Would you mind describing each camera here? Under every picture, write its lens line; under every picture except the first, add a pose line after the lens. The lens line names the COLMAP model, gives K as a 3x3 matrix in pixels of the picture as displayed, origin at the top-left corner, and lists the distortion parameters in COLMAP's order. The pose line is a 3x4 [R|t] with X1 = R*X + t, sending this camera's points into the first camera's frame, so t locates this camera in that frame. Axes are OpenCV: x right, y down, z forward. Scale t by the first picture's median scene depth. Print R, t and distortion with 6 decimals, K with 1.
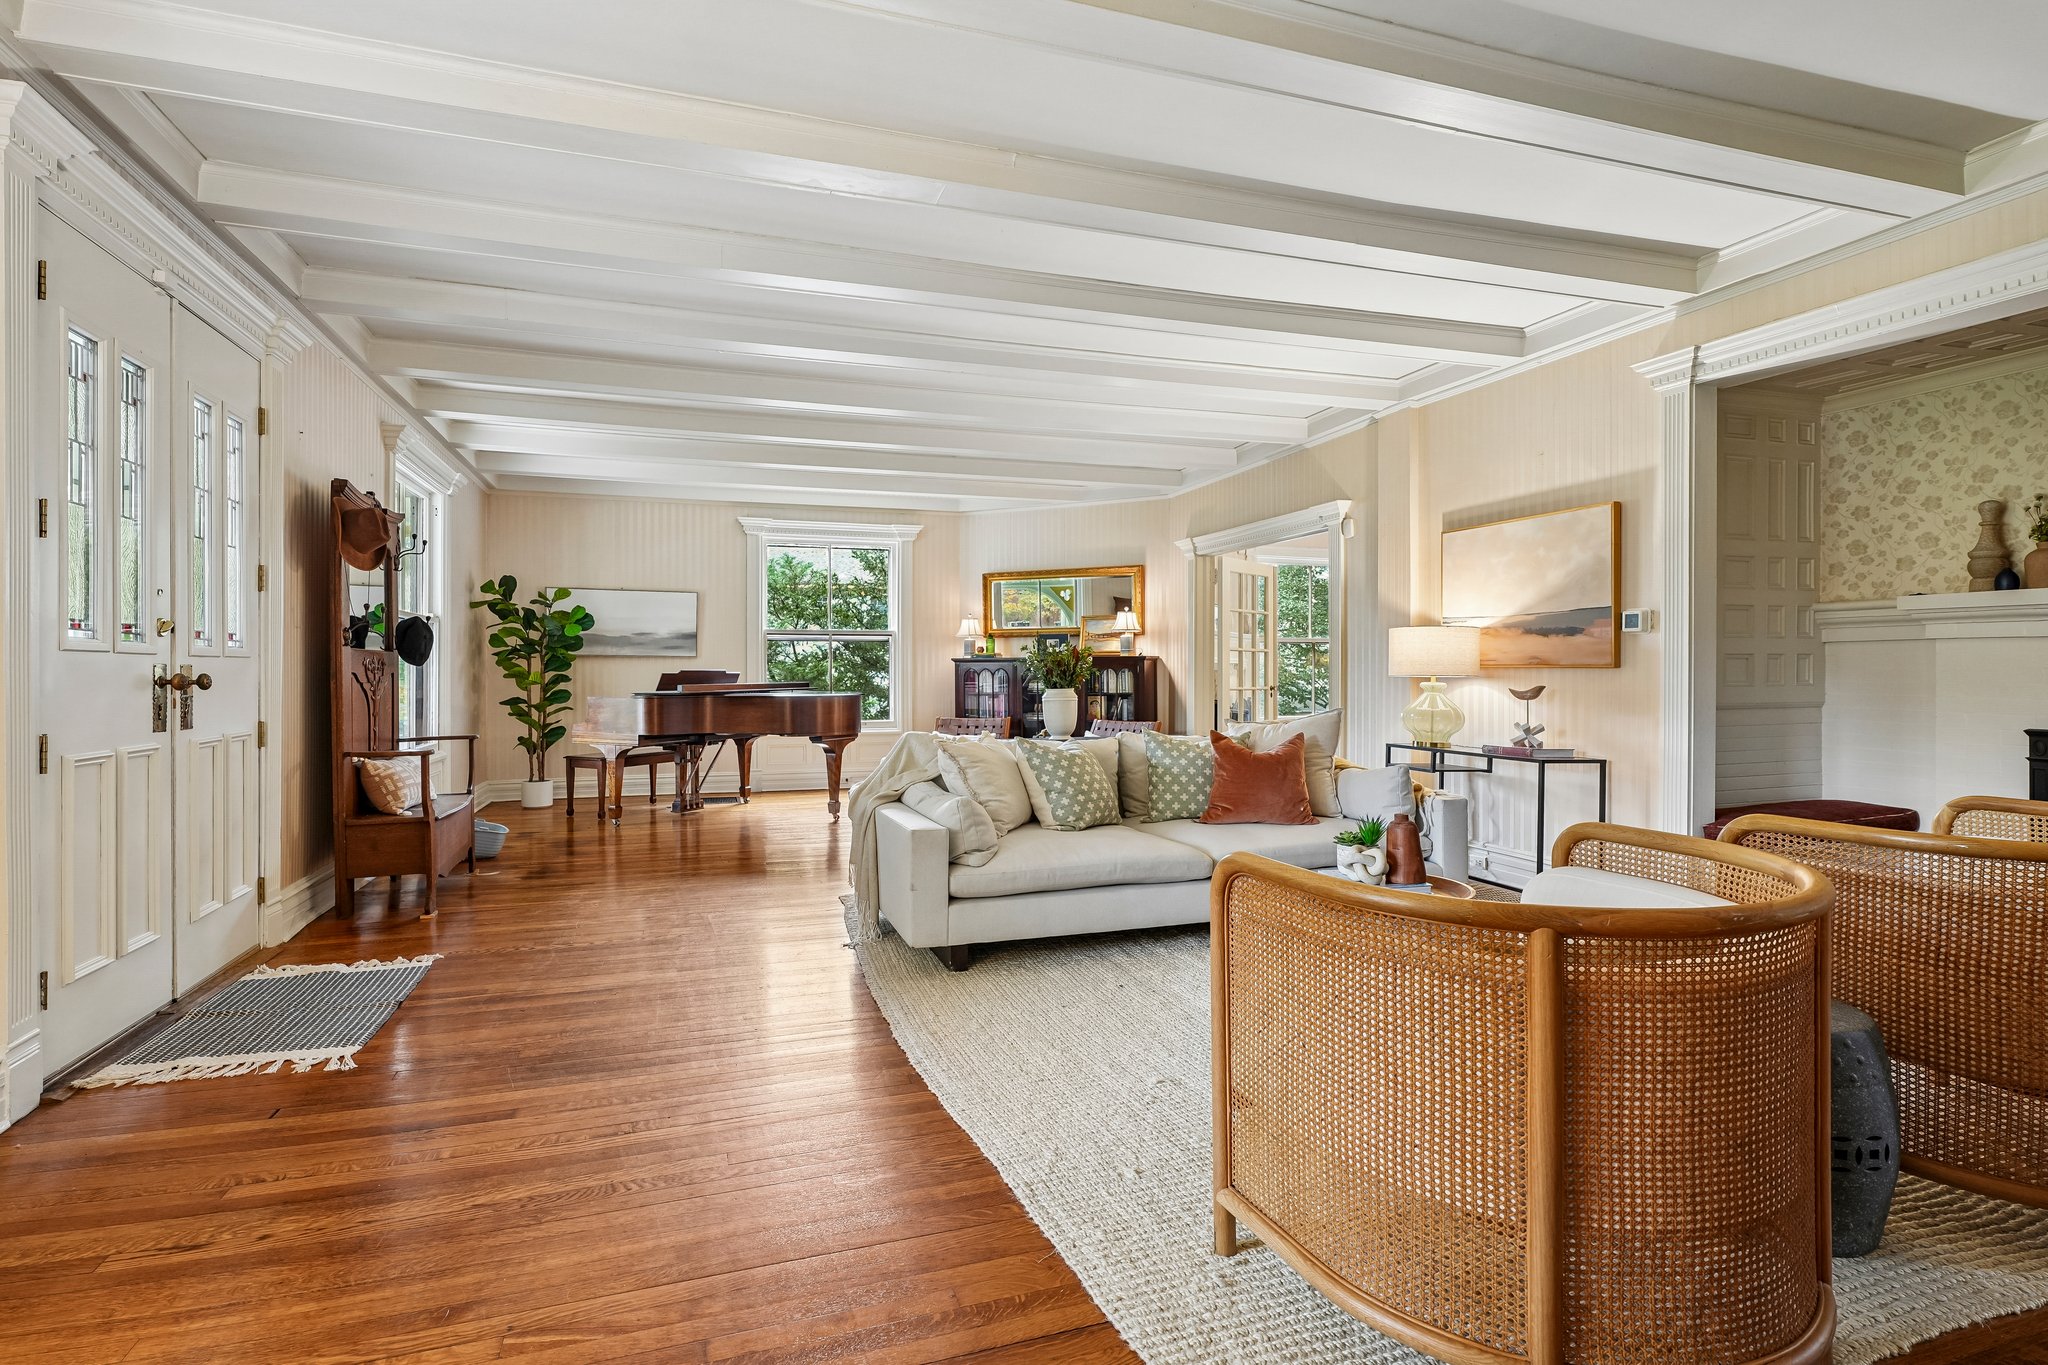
lens RADIAL K [[998.6, 0, 1024.0], [0, 998.6, 682.5], [0, 0, 1]] dist [-0.000444, 0.000331]
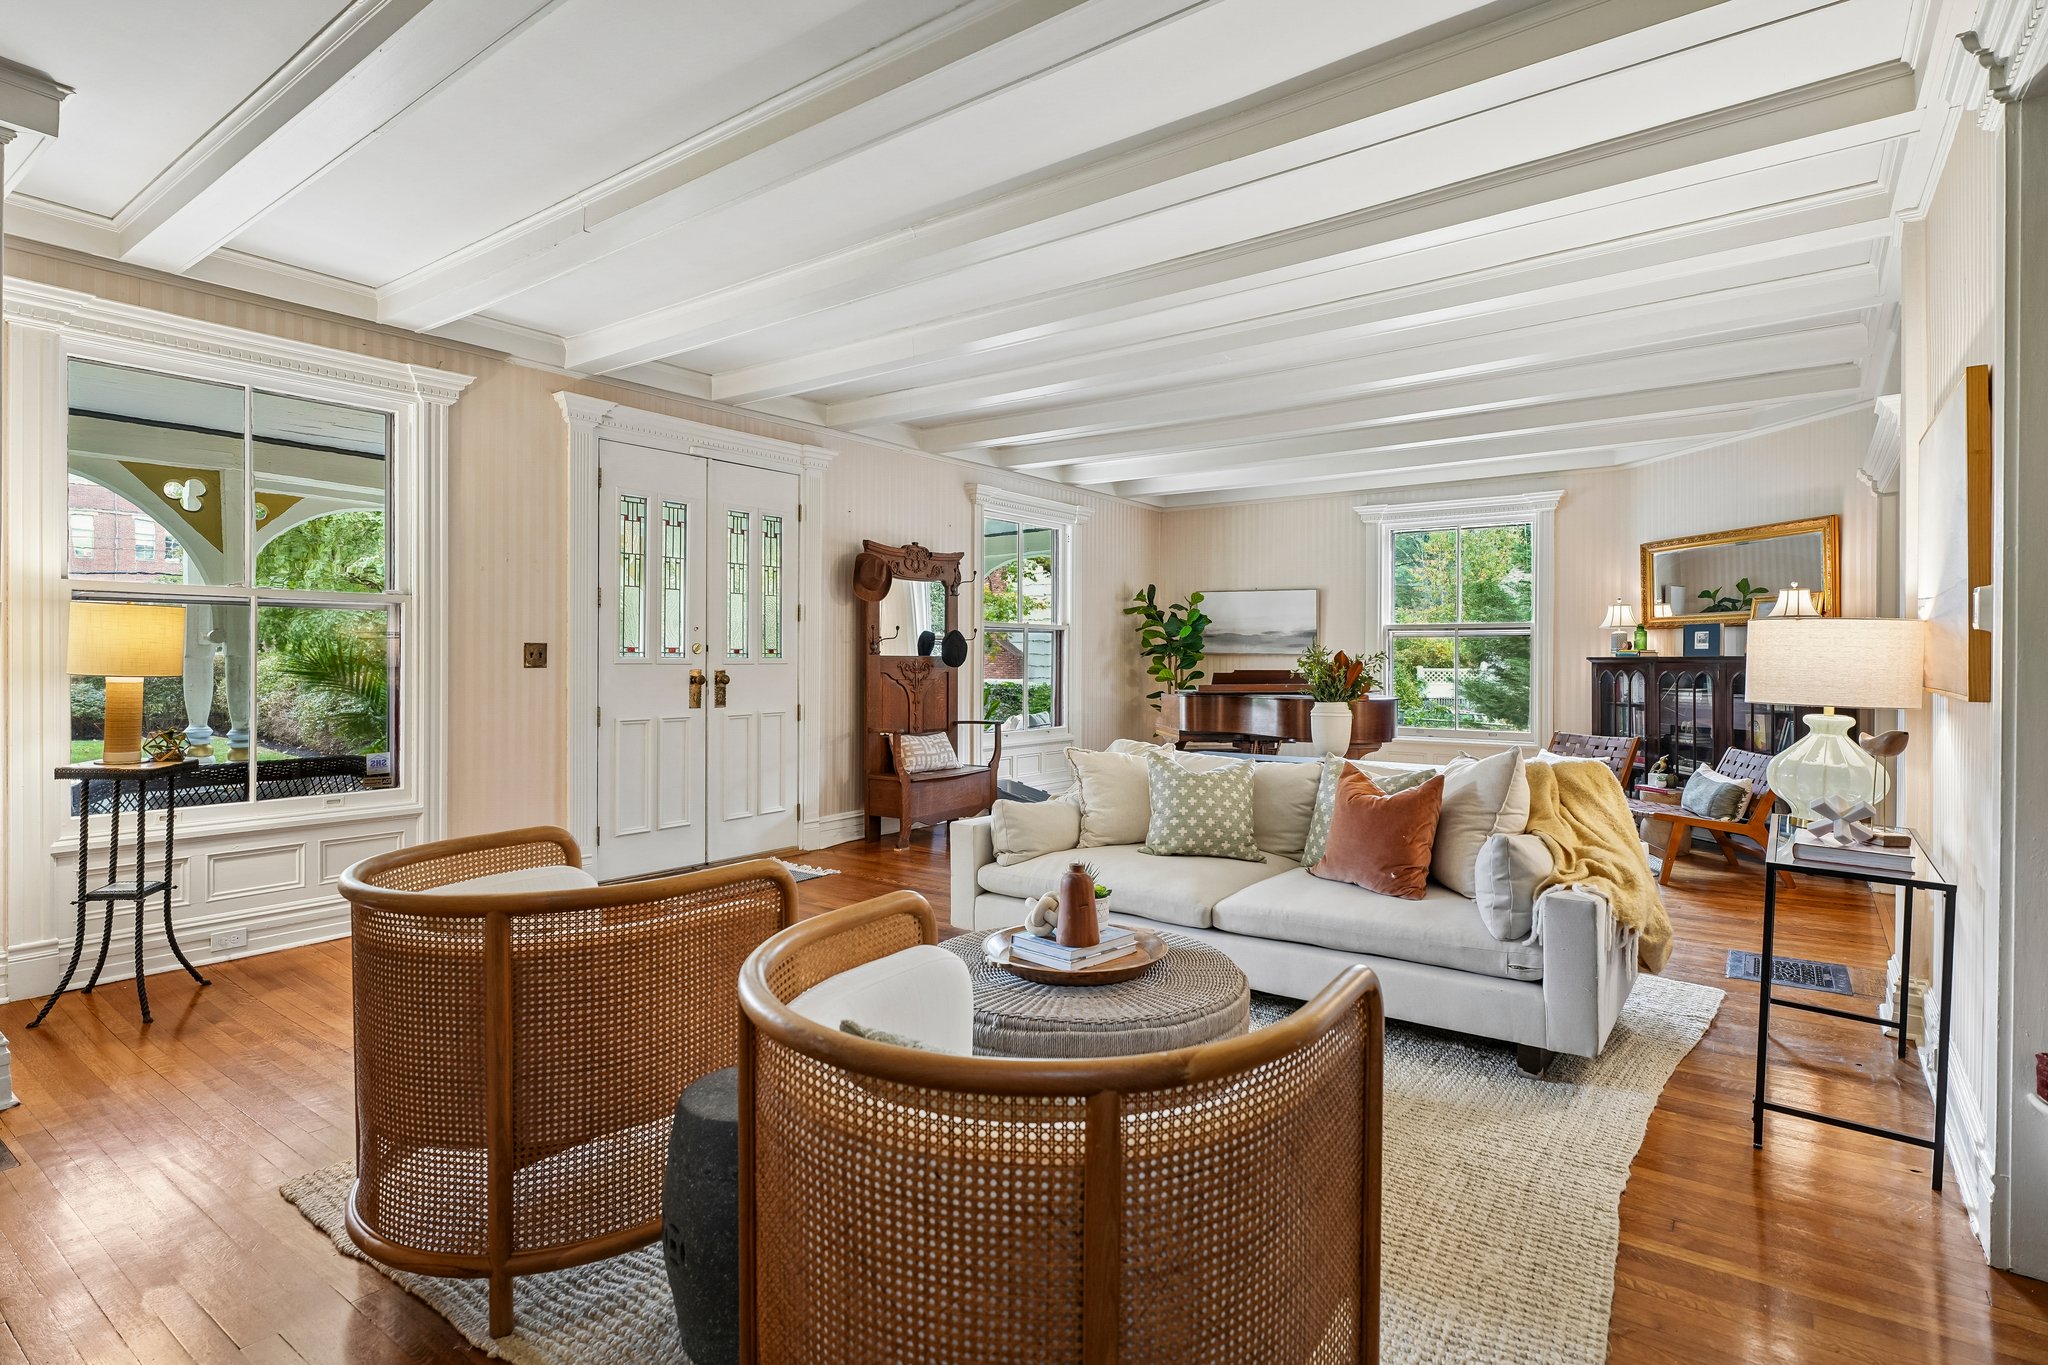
lens RADIAL K [[1101.2, 0, 1020.0], [0, 1101.2, 656.8], [0, 0, 1]] dist [0.003775, 0.000479]
pose [[0.545988, 0.003882, -0.837784, 0.464900], [-0.012784, 0.999911, -0.003699, -0.017300], [0.837696, 0.012730, 0.545989, 0.180855]]
